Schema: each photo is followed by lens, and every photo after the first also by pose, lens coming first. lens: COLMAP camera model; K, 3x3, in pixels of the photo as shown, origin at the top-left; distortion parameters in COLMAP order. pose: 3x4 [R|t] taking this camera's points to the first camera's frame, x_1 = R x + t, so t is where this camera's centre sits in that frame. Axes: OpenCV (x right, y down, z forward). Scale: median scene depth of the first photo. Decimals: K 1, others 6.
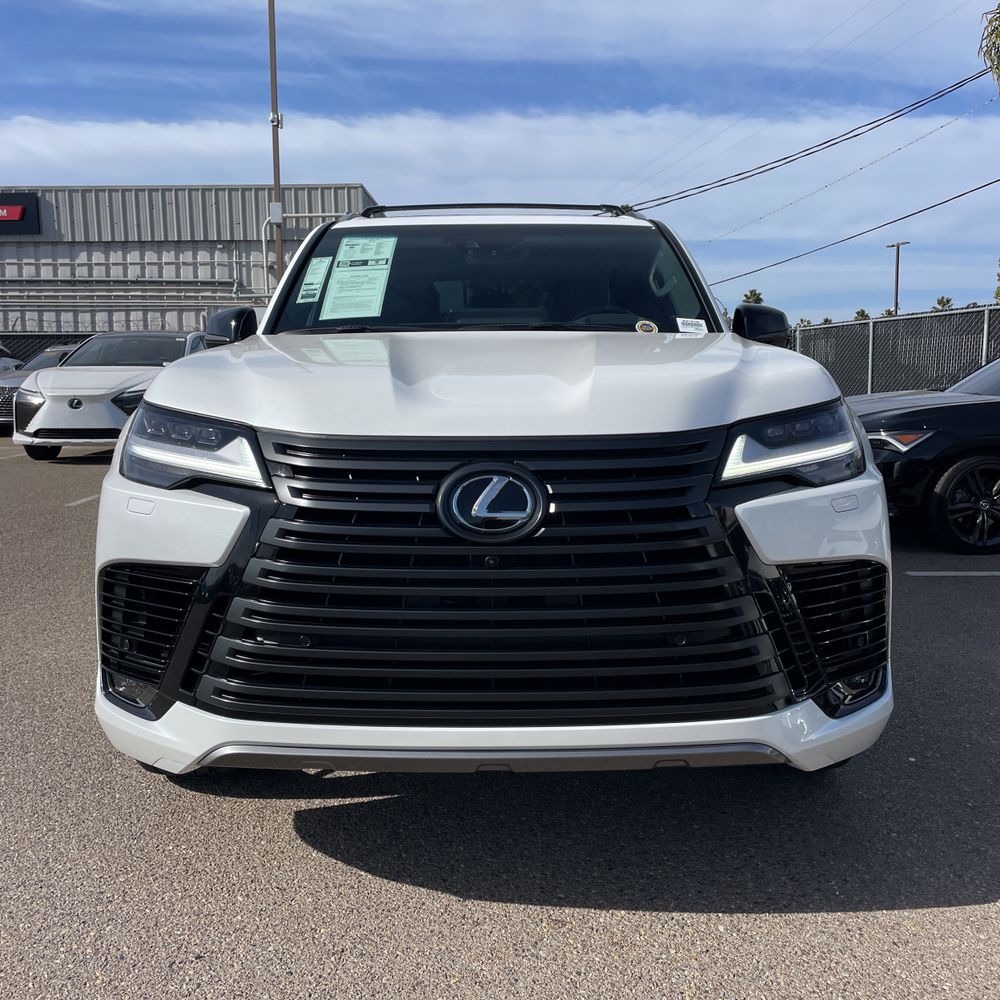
lens RADIAL K [[1002.3, 0, 502.1], [0, 1002.3, 500.6], [0, 0, 1]] dist [0.031972, 0.000000]
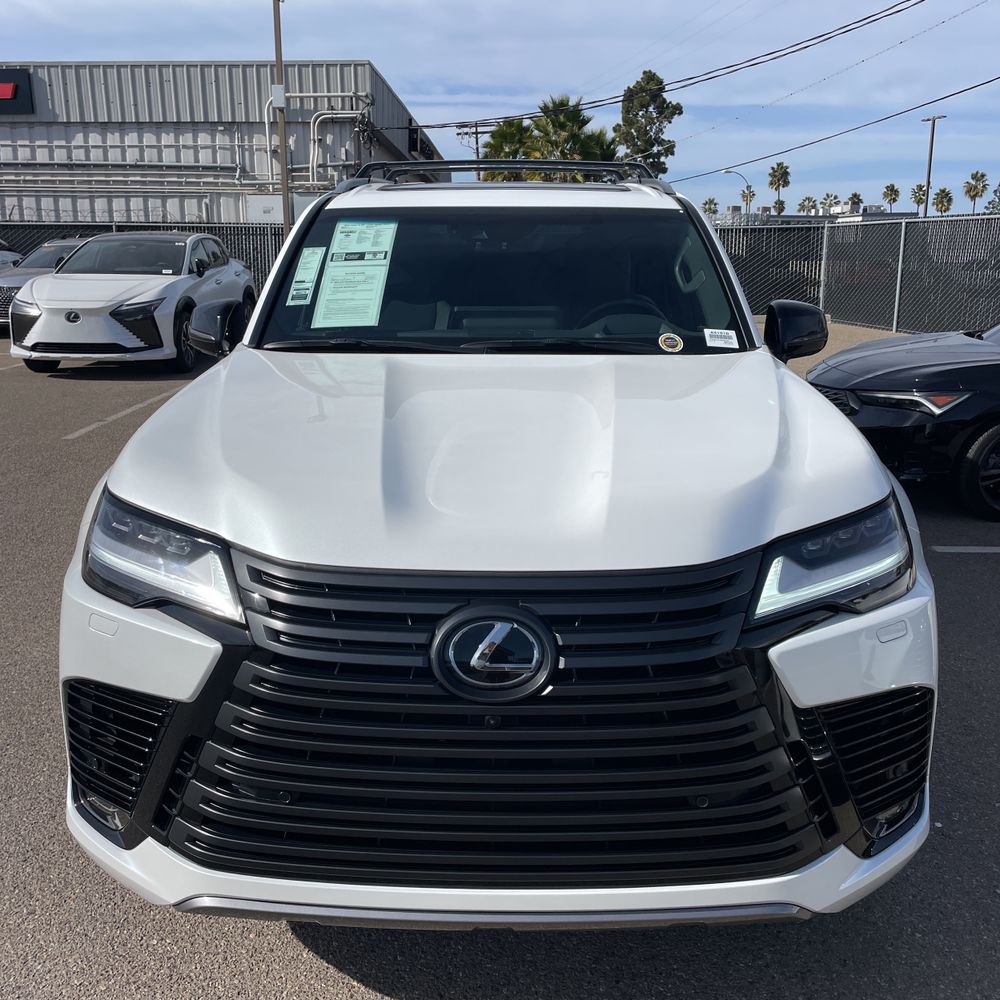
lens RADIAL K [[1002.3, 0, 498.0], [0, 1002.3, 506.6], [0, 0, 1]] dist [0.031972, 0.000000]
pose [[0.999815, 0.012754, -0.014410, 0.003955], [-0.010875, 0.992259, 0.123710, -0.192132], [0.015877, -0.123530, 0.992214, 0.112783]]
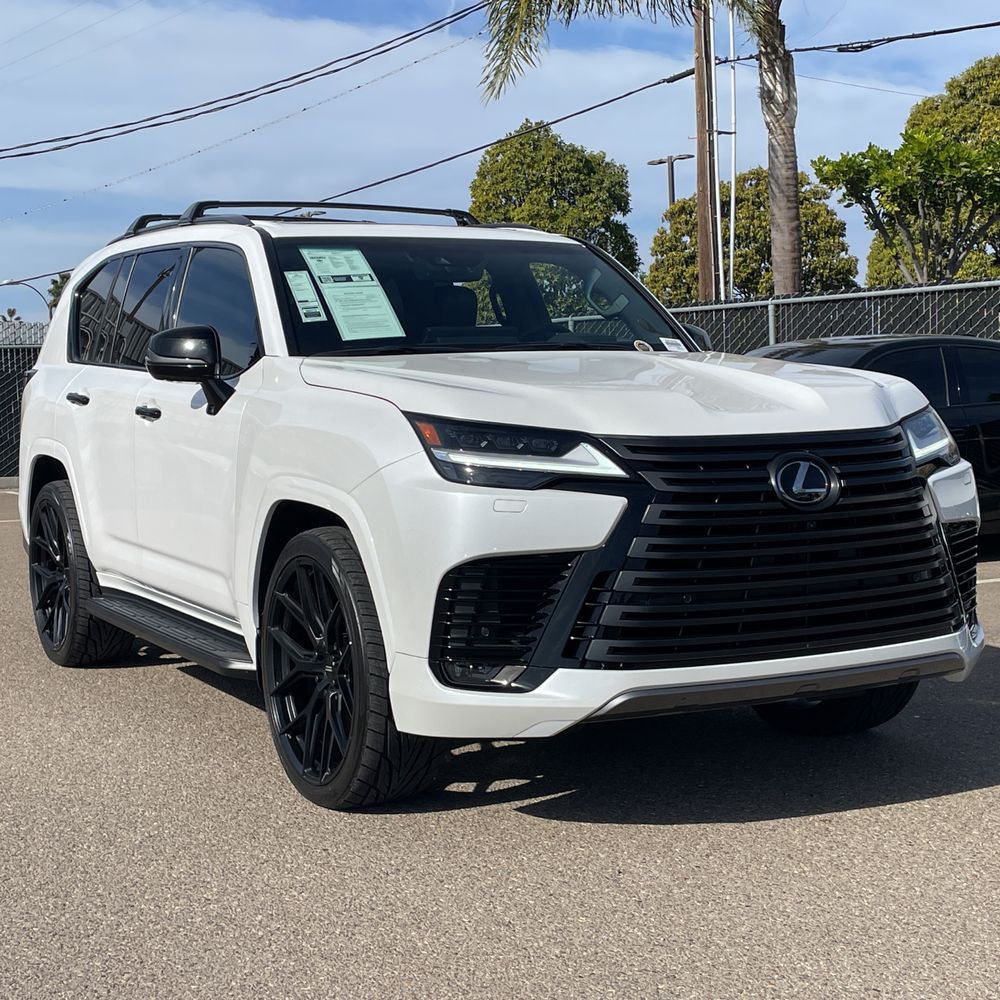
lens RADIAL K [[1675.4, 0, 496.6], [0, 1675.4, 499.2], [0, 0, 1]] dist [0.033537, 0.000000]
pose [[0.881524, -0.046976, 0.469797, -1.145461], [0.081295, 0.995279, -0.053023, 0.089133], [-0.465088, 0.084933, 0.881181, -0.619121]]
